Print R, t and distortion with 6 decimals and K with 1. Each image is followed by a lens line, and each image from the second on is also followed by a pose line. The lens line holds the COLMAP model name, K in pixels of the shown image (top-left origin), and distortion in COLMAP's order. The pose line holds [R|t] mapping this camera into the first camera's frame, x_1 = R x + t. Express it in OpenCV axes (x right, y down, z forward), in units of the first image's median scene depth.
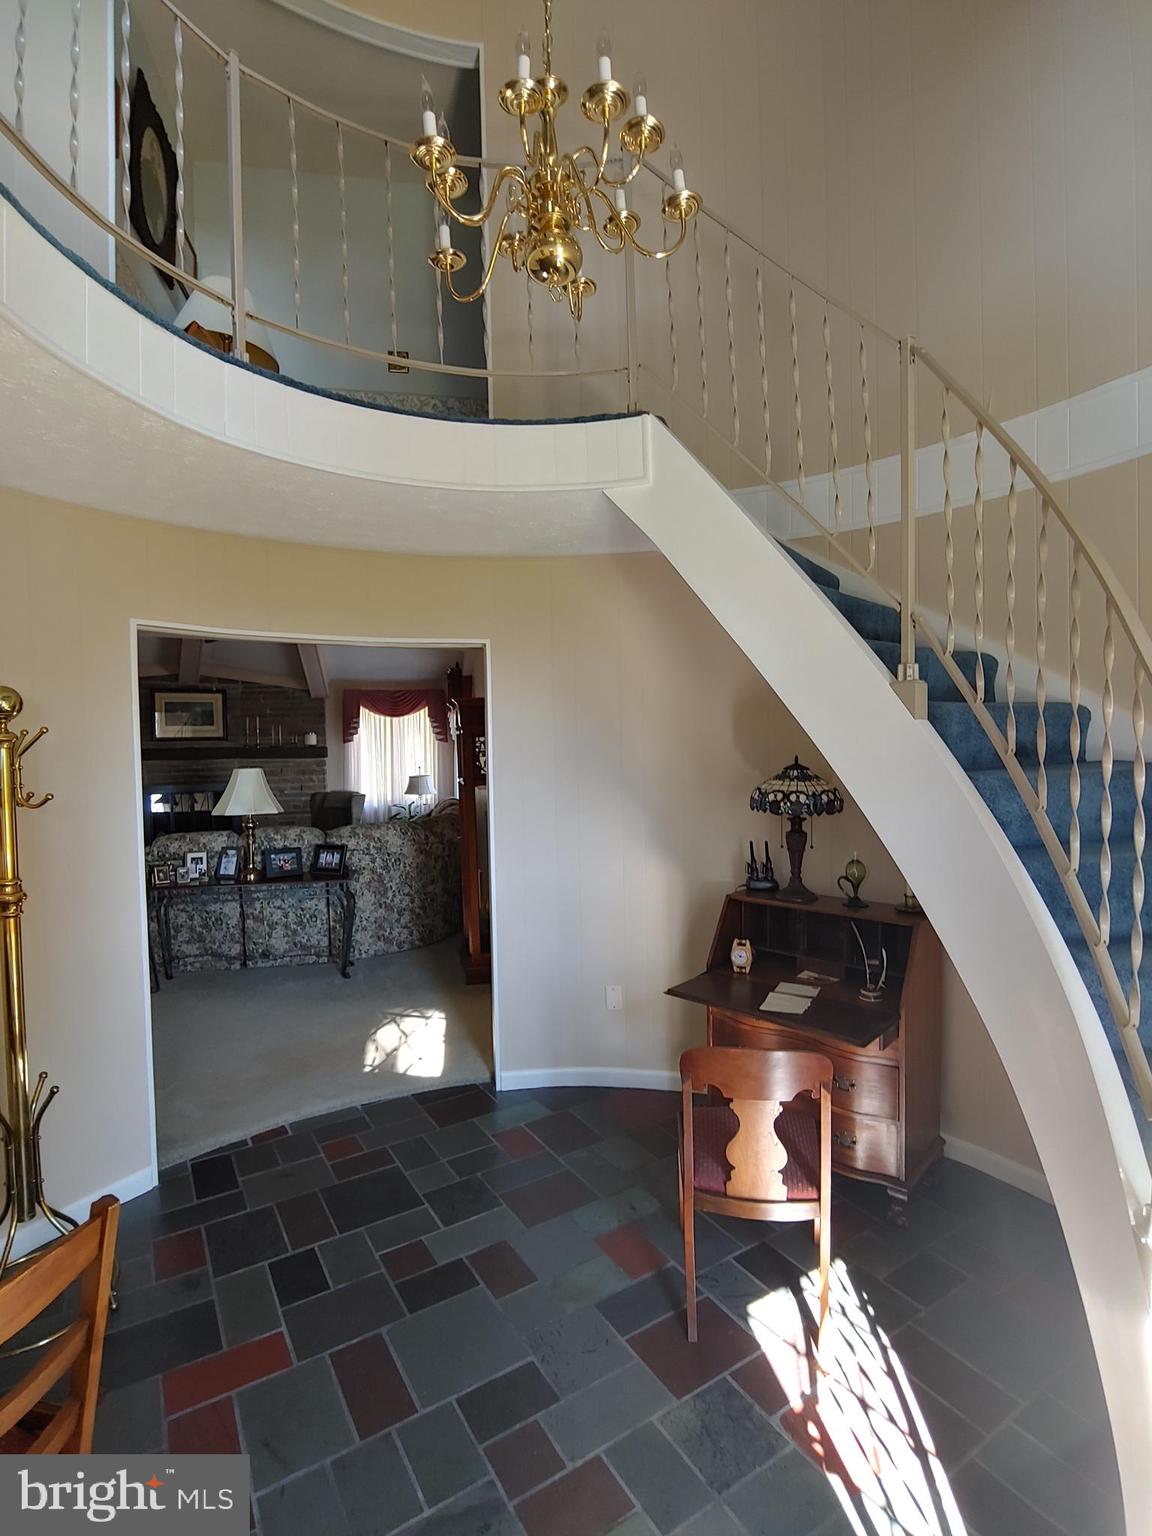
lens RADIAL K [[726.2, 0, 573.2], [0, 726.2, 768.1], [0, 0, 1]] dist [-0.020410, -0.000386]
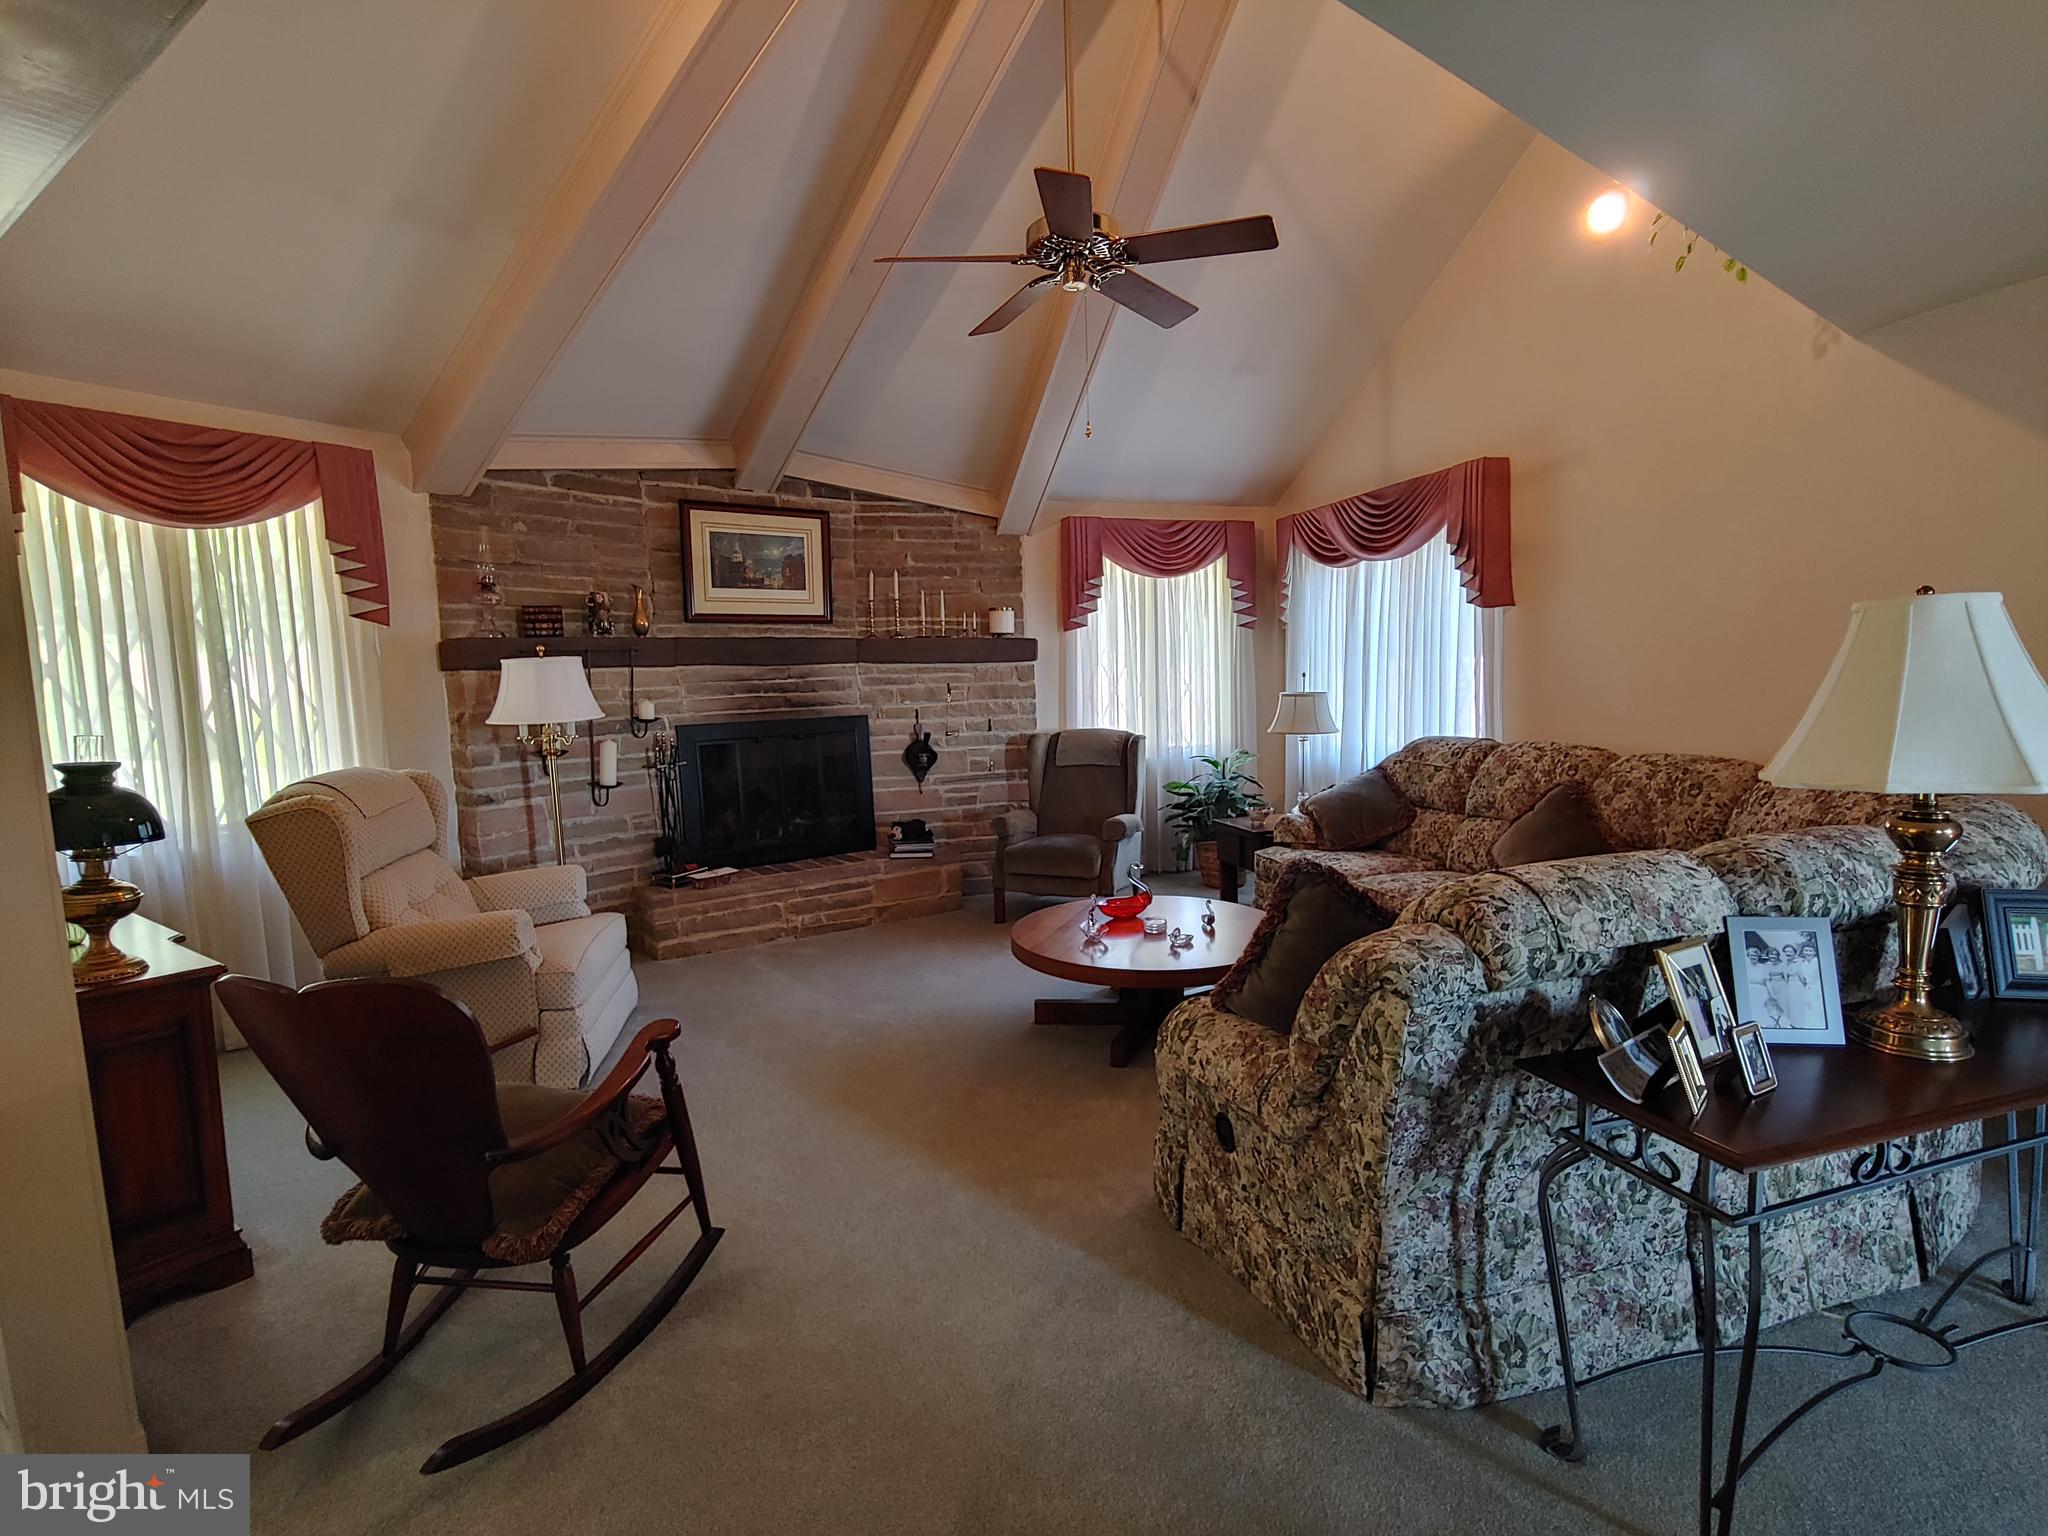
lens RADIAL K [[968.3, 0, 1025.3], [0, 968.3, 775.9], [0, 0, 1]] dist [-0.020410, -0.000386]
pose [[0.996520, -0.016775, 0.081651, -0.402960], [0.011415, 0.997776, 0.065672, 0.018856], [-0.082571, -0.064511, 0.994495, 0.369058]]
